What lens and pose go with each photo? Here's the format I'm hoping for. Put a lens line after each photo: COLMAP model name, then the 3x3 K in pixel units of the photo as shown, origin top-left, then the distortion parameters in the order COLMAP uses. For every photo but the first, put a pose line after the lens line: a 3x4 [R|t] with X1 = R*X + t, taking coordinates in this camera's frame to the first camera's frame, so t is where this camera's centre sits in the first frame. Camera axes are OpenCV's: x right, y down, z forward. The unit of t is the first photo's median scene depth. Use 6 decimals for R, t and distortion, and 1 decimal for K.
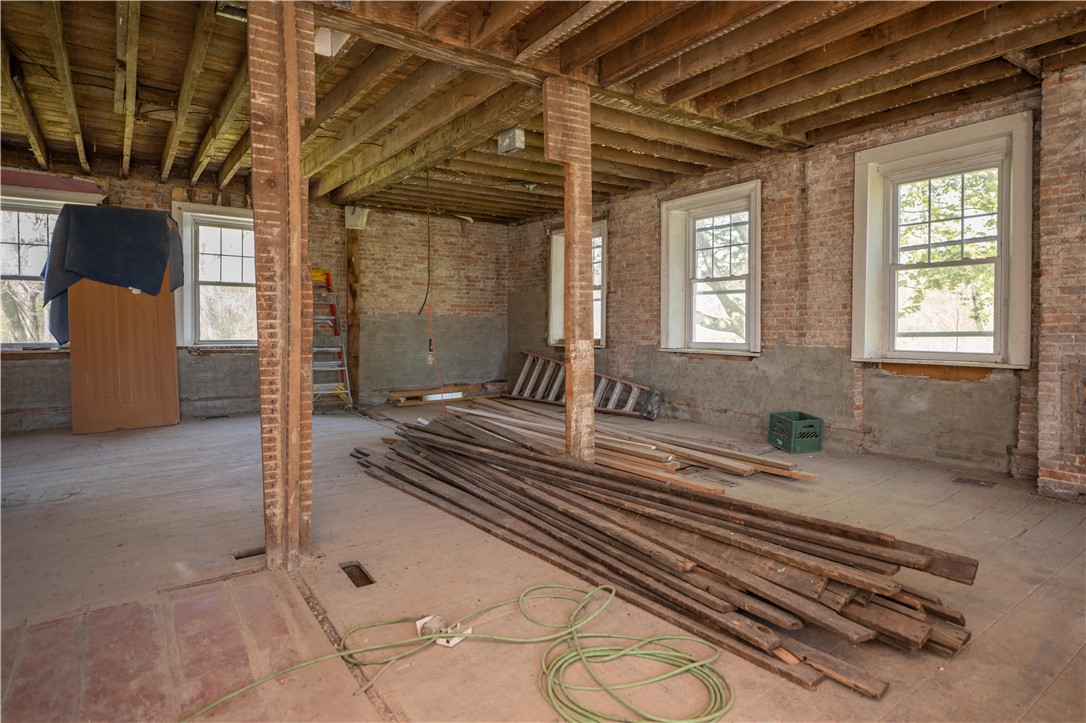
lens RADIAL K [[595.4, 0, 560.4], [0, 595.4, 330.3], [0, 0, 1]] dist [0.000802, -0.000116]
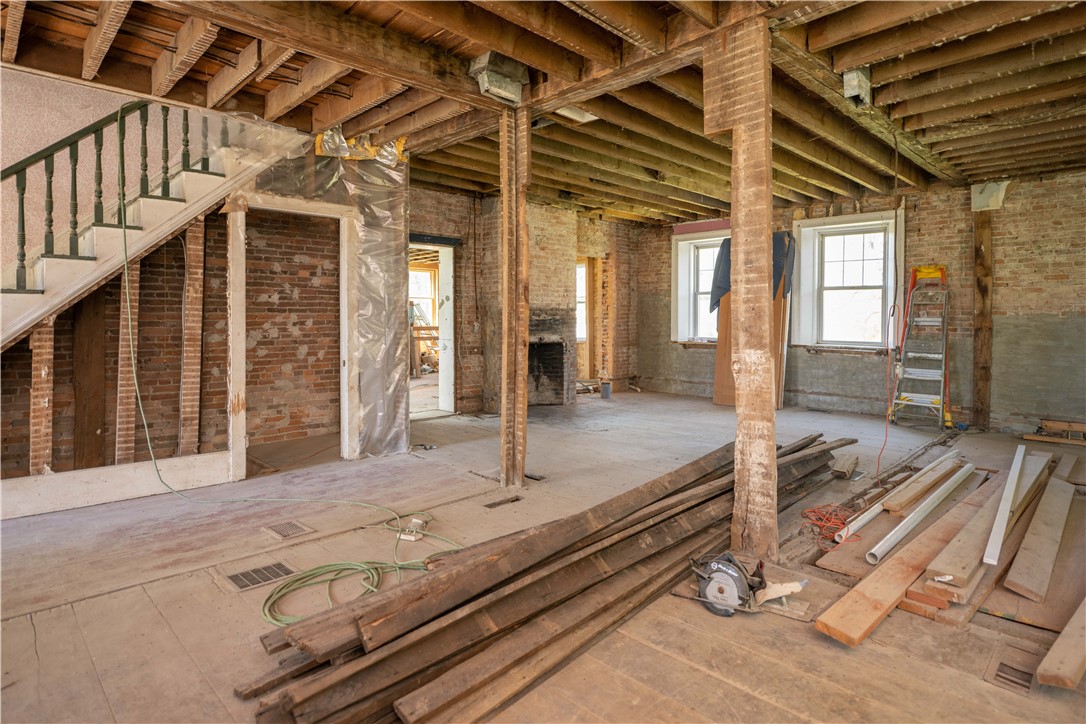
lens RADIAL K [[595.4, 0, 565.2], [0, 595.4, 315.3], [0, 0, 1]] dist [0.000802, -0.000116]
pose [[0.160148, -0.009030, -0.987052, 0.406134], [-0.018068, 0.999764, -0.012078, -0.007430], [0.986928, 0.019768, 0.159947, 0.343128]]
